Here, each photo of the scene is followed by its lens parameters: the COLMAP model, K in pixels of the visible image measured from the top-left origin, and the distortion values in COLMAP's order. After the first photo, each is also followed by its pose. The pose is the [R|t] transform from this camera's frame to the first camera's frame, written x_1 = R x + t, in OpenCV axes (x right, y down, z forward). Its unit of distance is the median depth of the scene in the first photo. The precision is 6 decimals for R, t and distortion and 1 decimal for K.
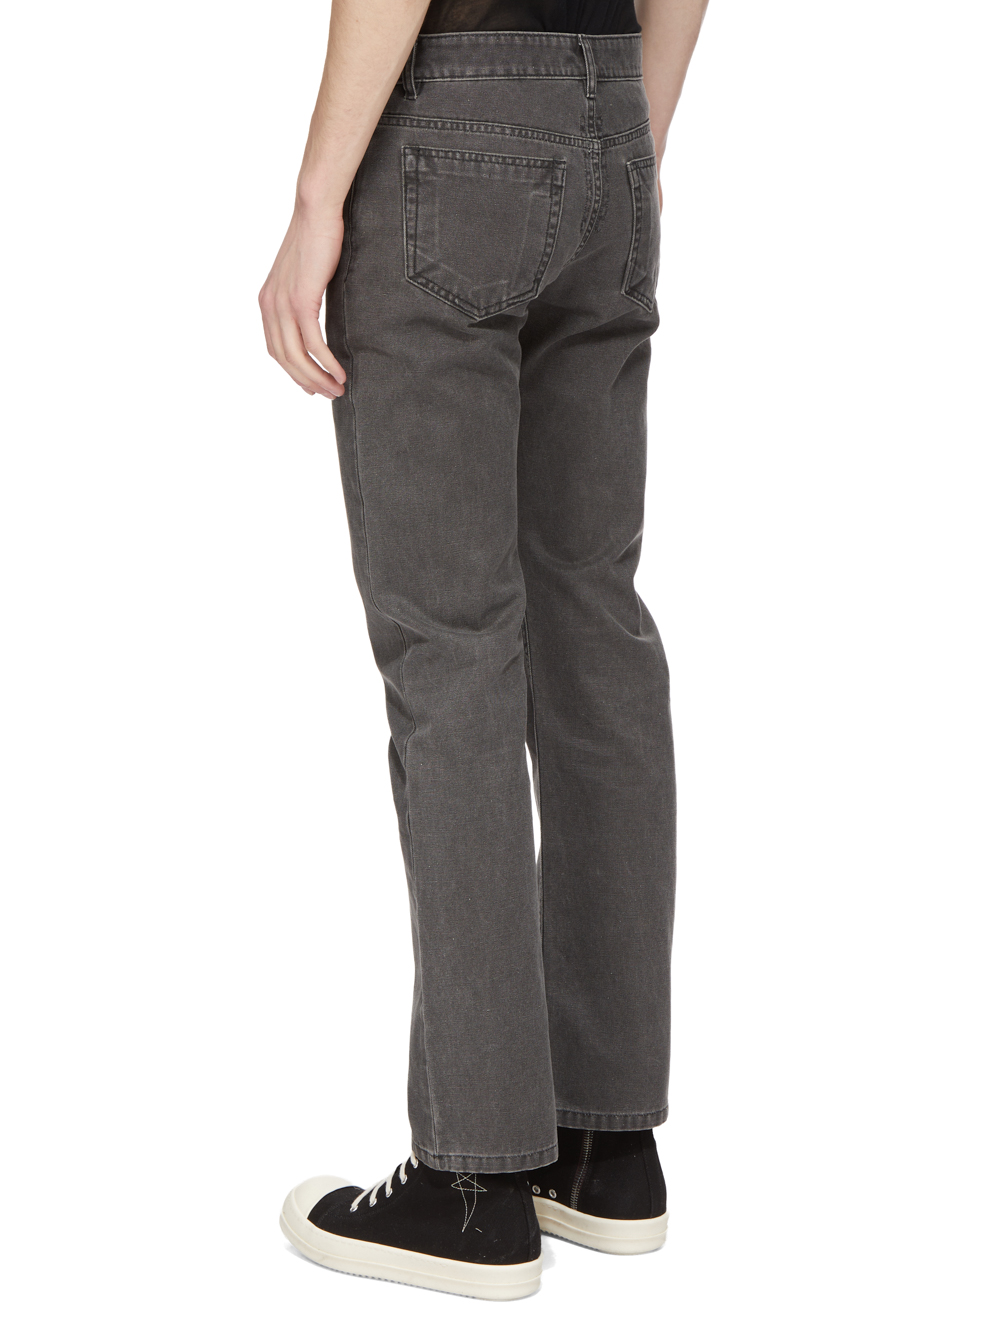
lens RADIAL K [[2806.5, 0, 500.0], [0, 2806.5, 666.5], [0, 0, 1]] dist [-0.029111, -0.331239]
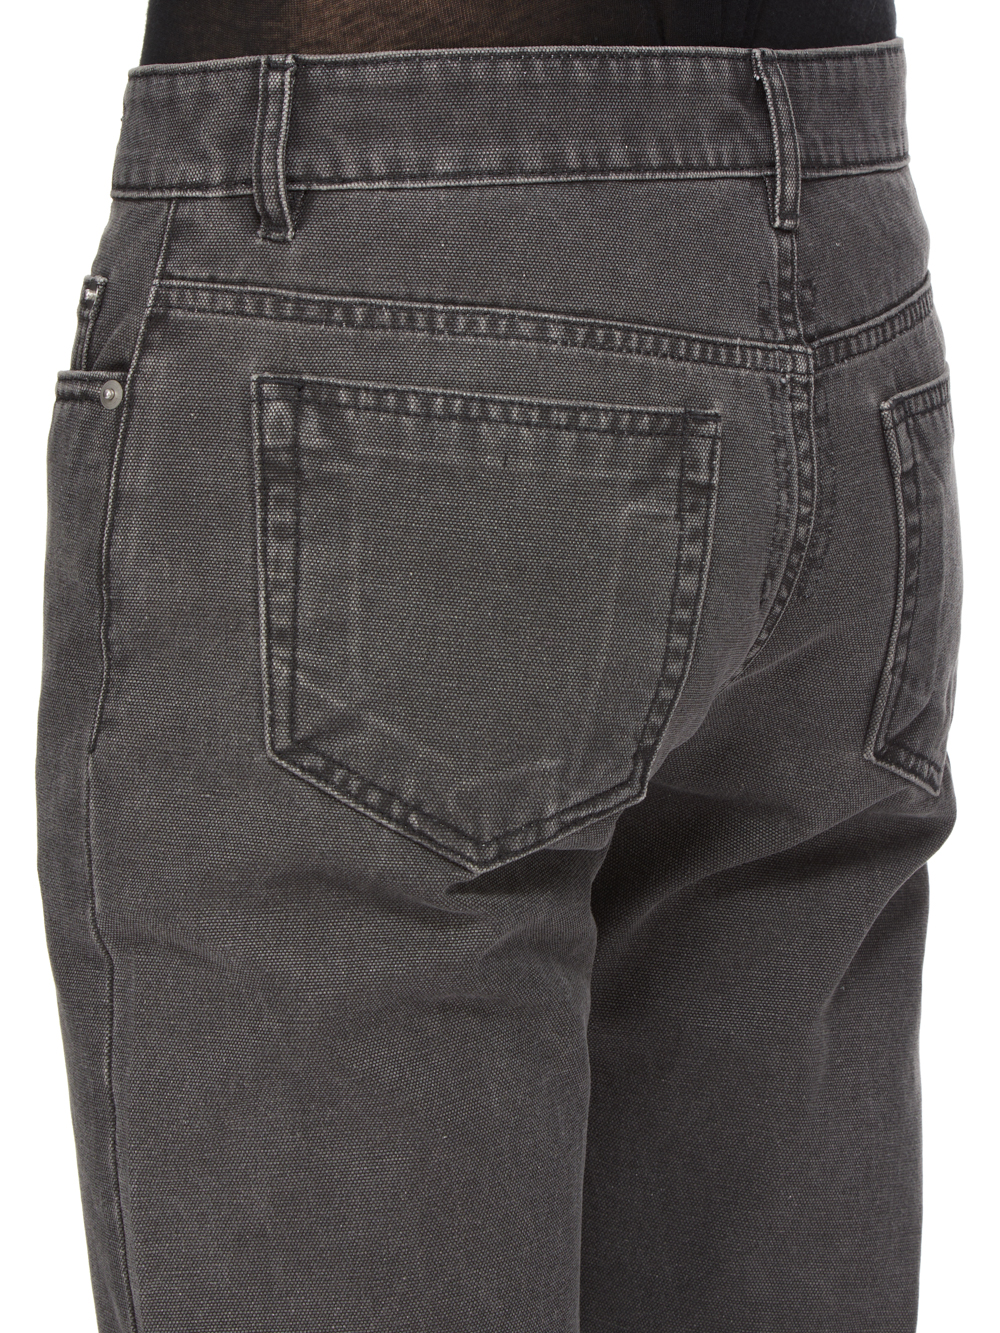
lens RADIAL K [[3554.3, 0, 500.0], [0, 3554.3, 666.5], [0, 0, 1]] dist [0.138620, -0.044610]
pose [[0.999726, -0.010542, 0.020908, -0.013763], [0.011093, 0.999590, -0.026383, -0.137448], [-0.020622, 0.026608, 0.999433, 0.557168]]
